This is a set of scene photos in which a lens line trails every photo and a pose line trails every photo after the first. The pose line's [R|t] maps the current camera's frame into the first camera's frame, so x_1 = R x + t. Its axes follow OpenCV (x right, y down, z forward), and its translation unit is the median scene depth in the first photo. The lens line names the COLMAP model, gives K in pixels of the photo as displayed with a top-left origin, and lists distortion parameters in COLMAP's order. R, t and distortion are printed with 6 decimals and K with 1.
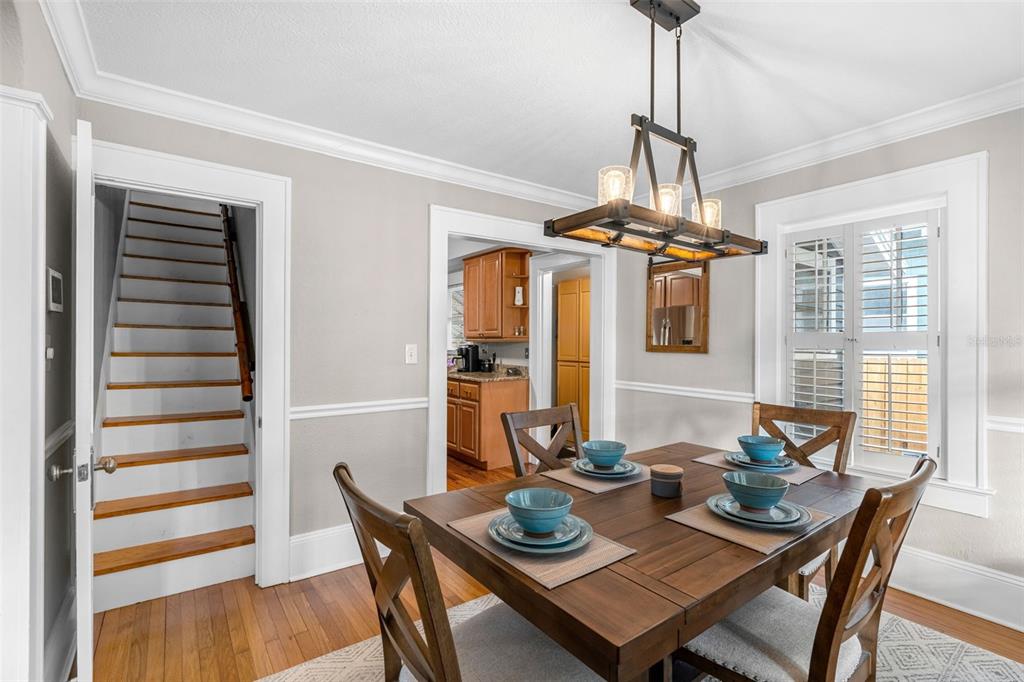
lens RADIAL K [[458.1, 0, 512.5], [0, 458.1, 342.5], [0, 0, 1]] dist [-0.001681, -0.000111]
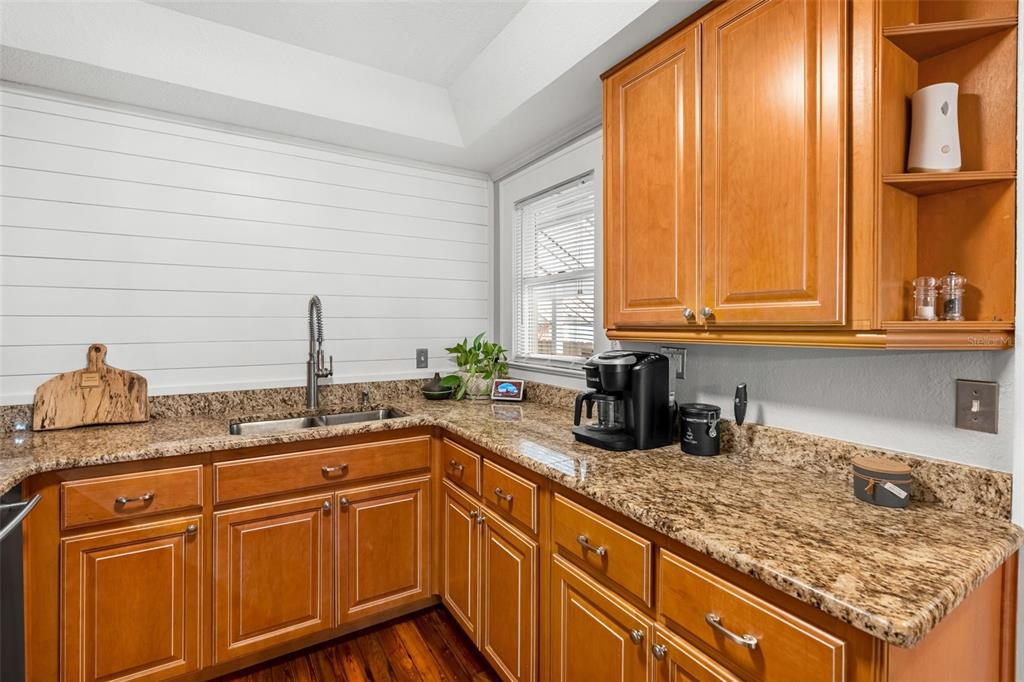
lens RADIAL K [[458.1, 0, 510.9], [0, 458.1, 332.9], [0, 0, 1]] dist [-0.001681, -0.000111]
pose [[0.995808, 0.000356, -0.091464, -0.156315], [0.000870, 0.999910, 0.013362, -0.012128], [0.091460, -0.013385, 0.995719, 0.757194]]
